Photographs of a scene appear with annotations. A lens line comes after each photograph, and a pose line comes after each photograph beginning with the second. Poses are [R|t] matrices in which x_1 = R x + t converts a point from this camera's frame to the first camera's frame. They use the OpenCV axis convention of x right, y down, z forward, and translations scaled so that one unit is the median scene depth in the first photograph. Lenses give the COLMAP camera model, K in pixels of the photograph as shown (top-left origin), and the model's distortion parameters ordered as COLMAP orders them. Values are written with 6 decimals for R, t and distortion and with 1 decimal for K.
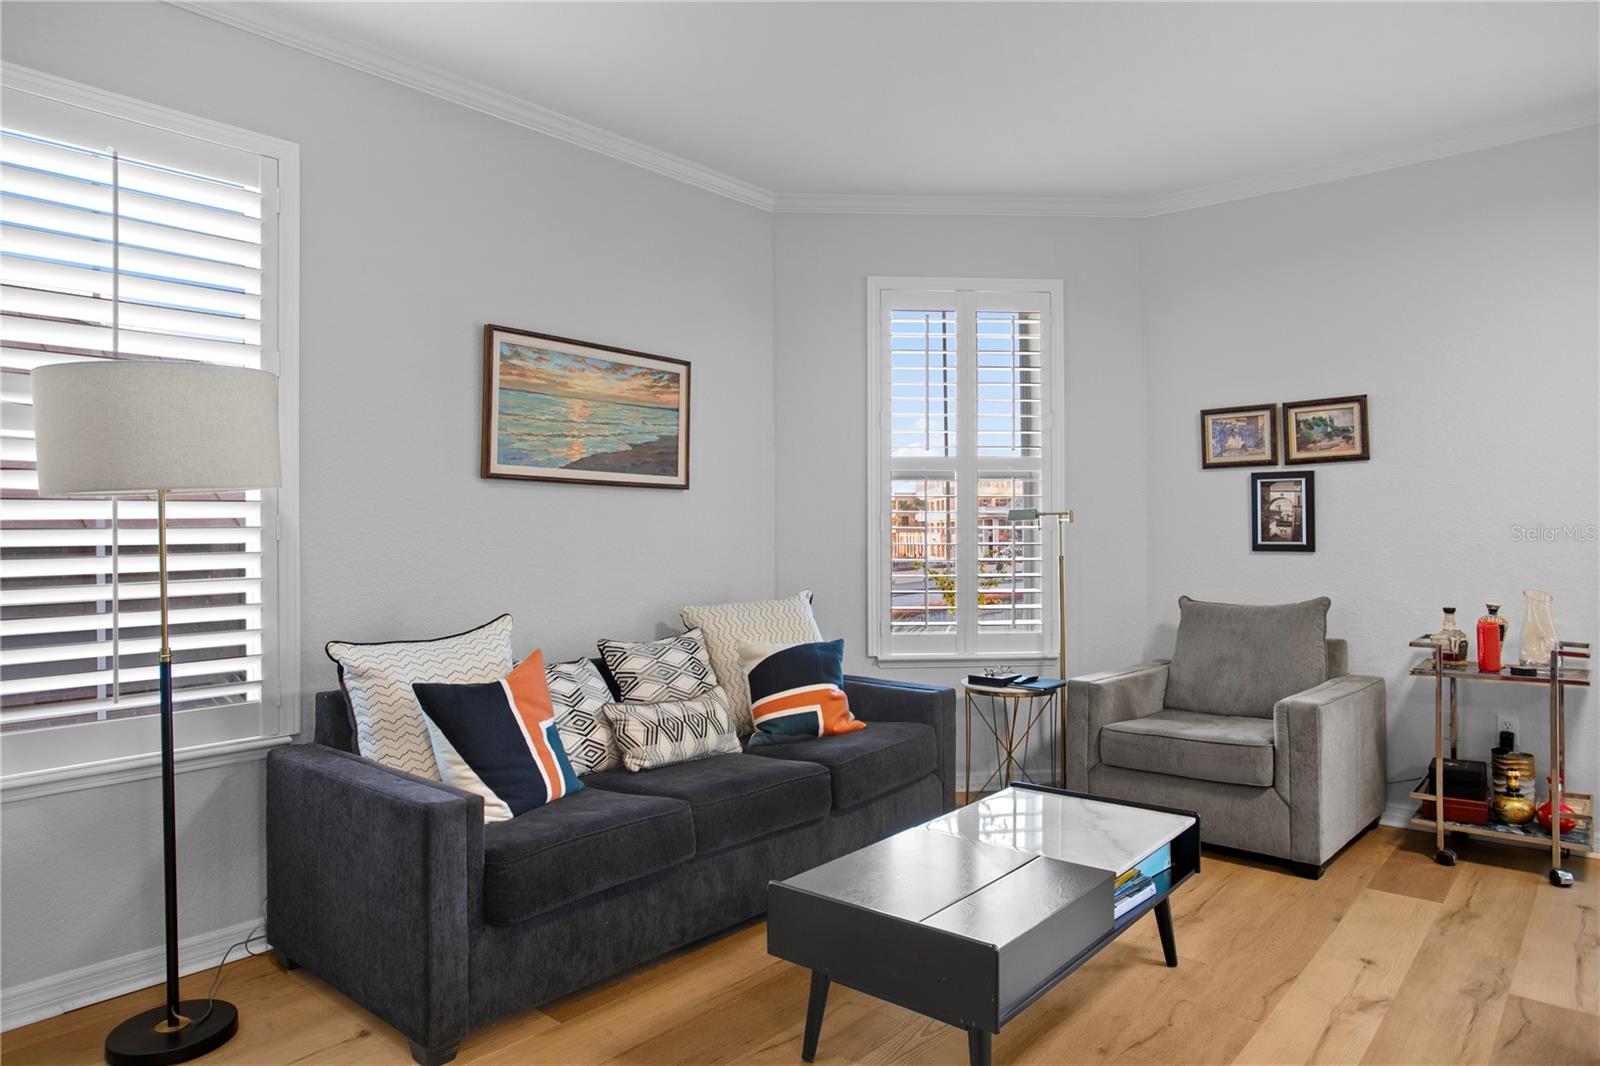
lens RADIAL K [[1013.6, 0, 775.2], [0, 1013.6, 530.8], [0, 0, 1]] dist [-0.023841, 0.001577]
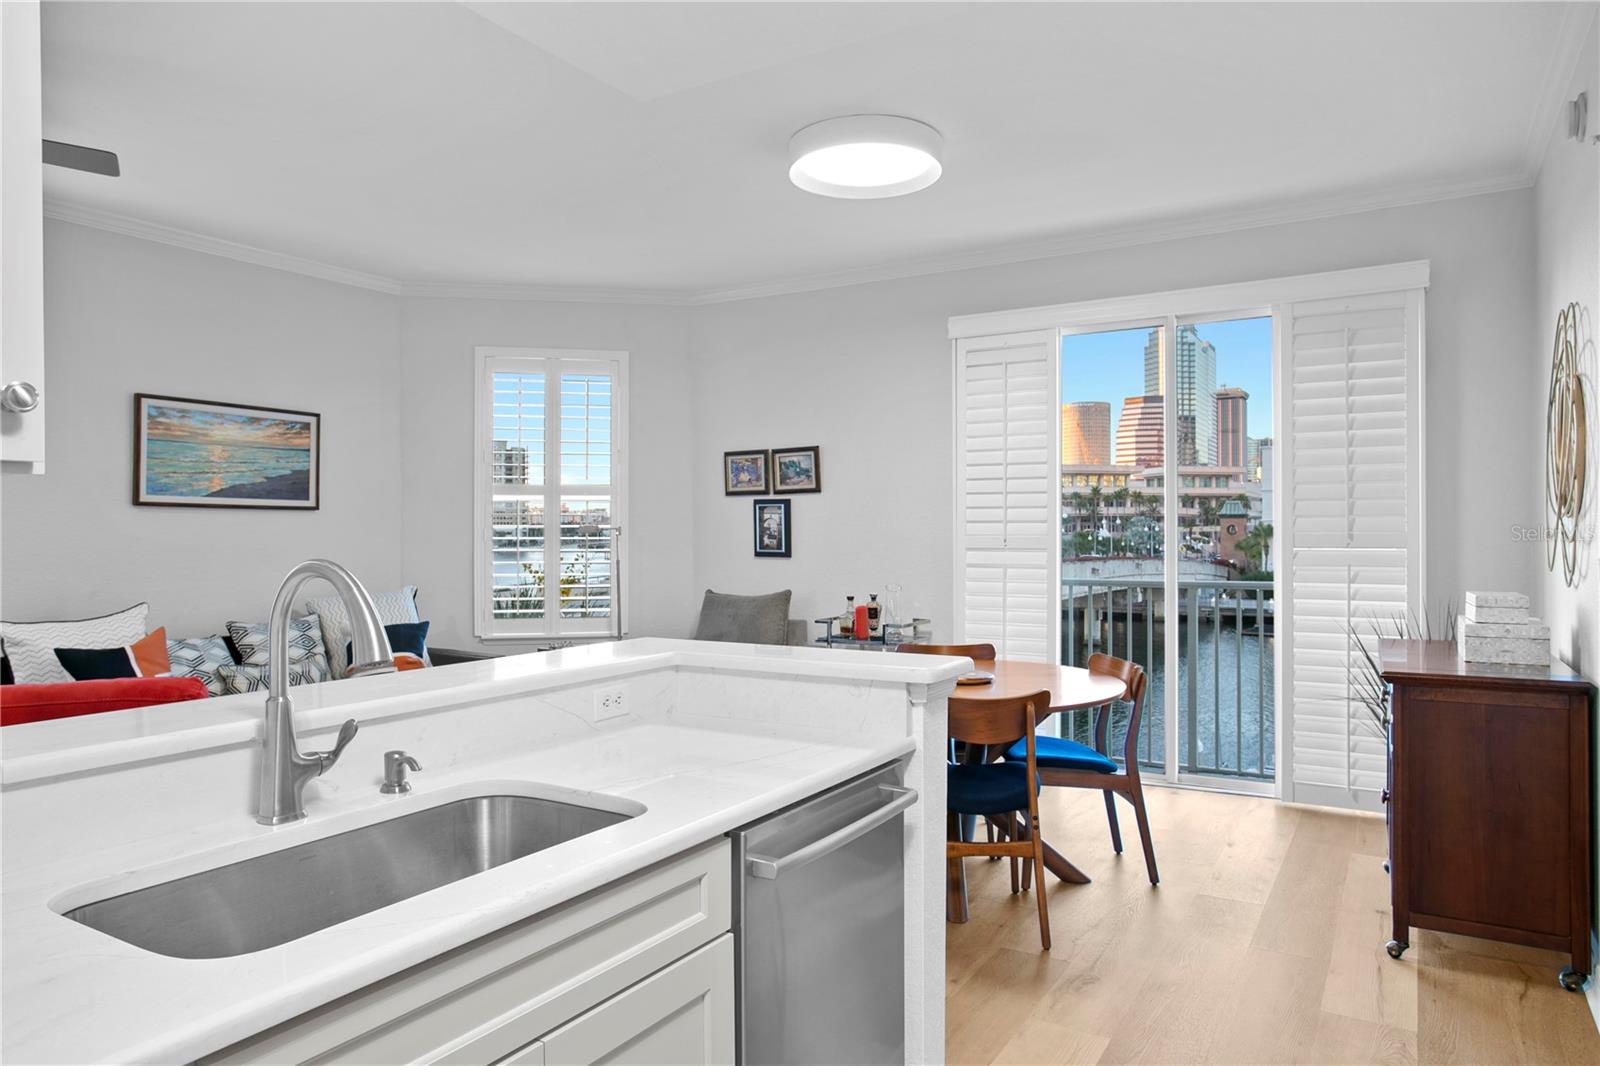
lens RADIAL K [[1039.4, 0, 772.4], [0, 1039.4, 548.2], [0, 0, 1]] dist [-0.071698, 0.076597]
pose [[0.989136, 0.001427, 0.146997, 0.335175], [-0.004505, 0.999777, 0.020608, -0.023626], [-0.146935, -0.021047, 0.988922, -0.462982]]
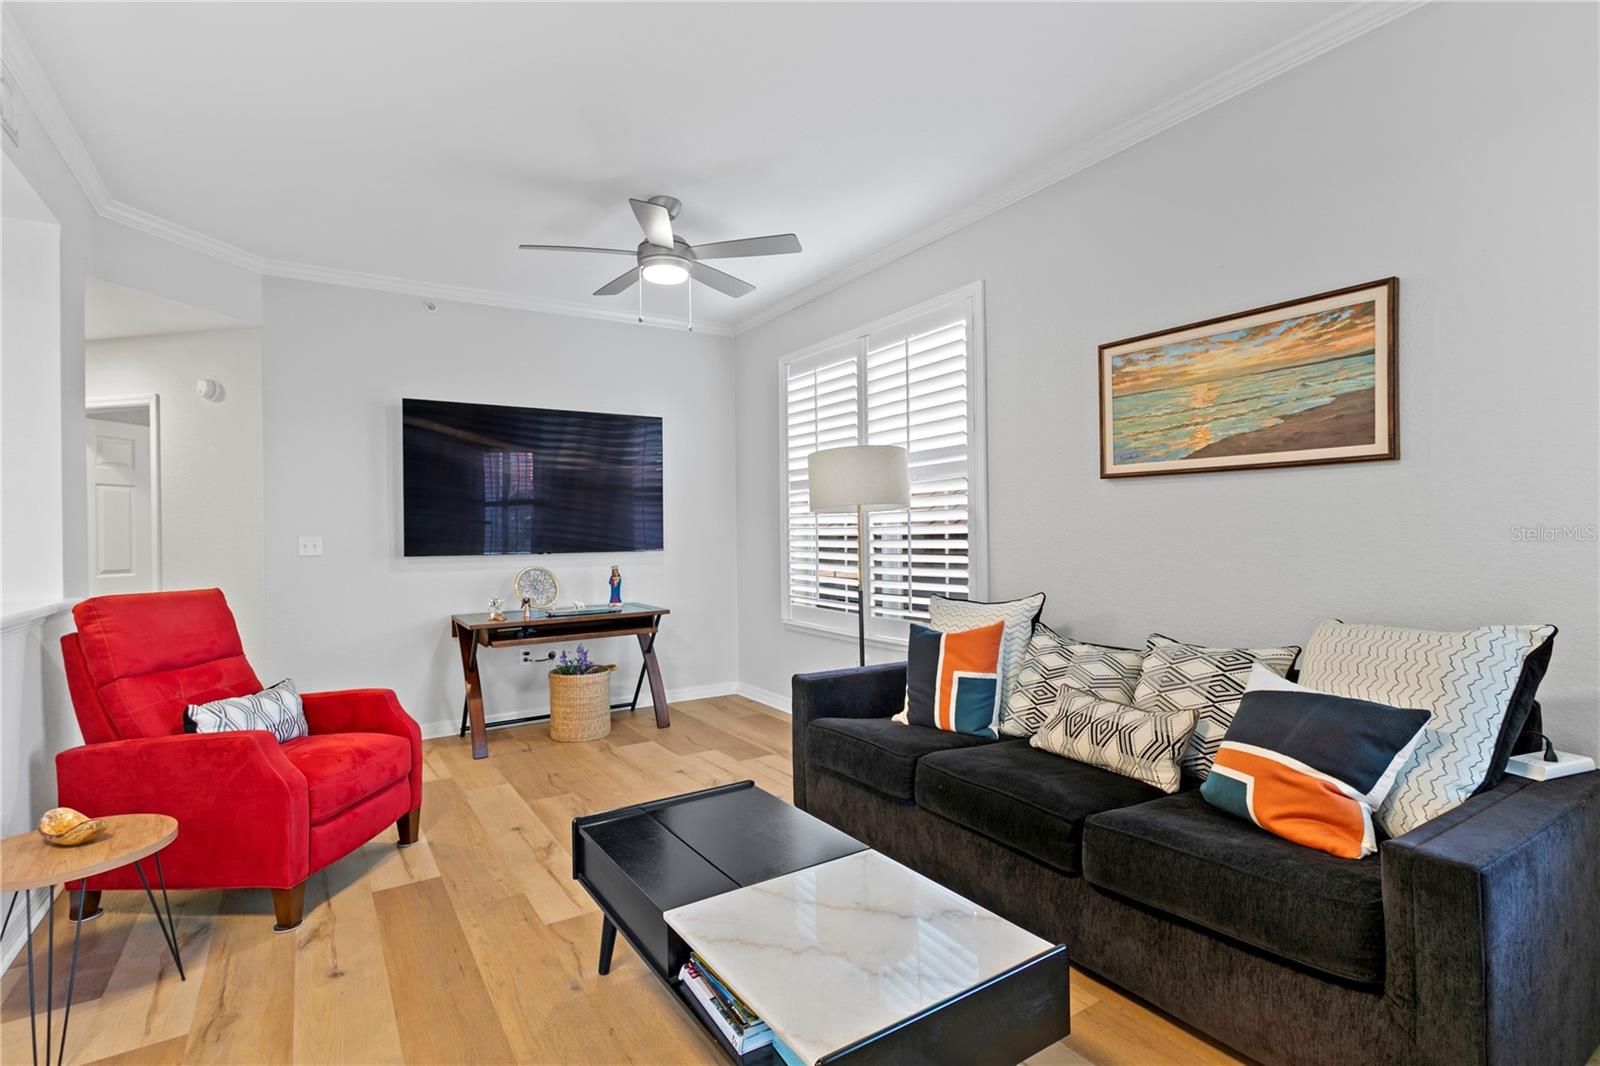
lens RADIAL K [[770.7, 0, 800.0], [0, 770.7, 533.0], [0, 0, 1]] dist [0.026831, -0.000108]
pose [[-0.251980, 0.005772, -0.967715, 0.603021], [0.020631, 0.999787, 0.000591, 0.002048], [0.967513, -0.019816, -0.252045, 0.808669]]
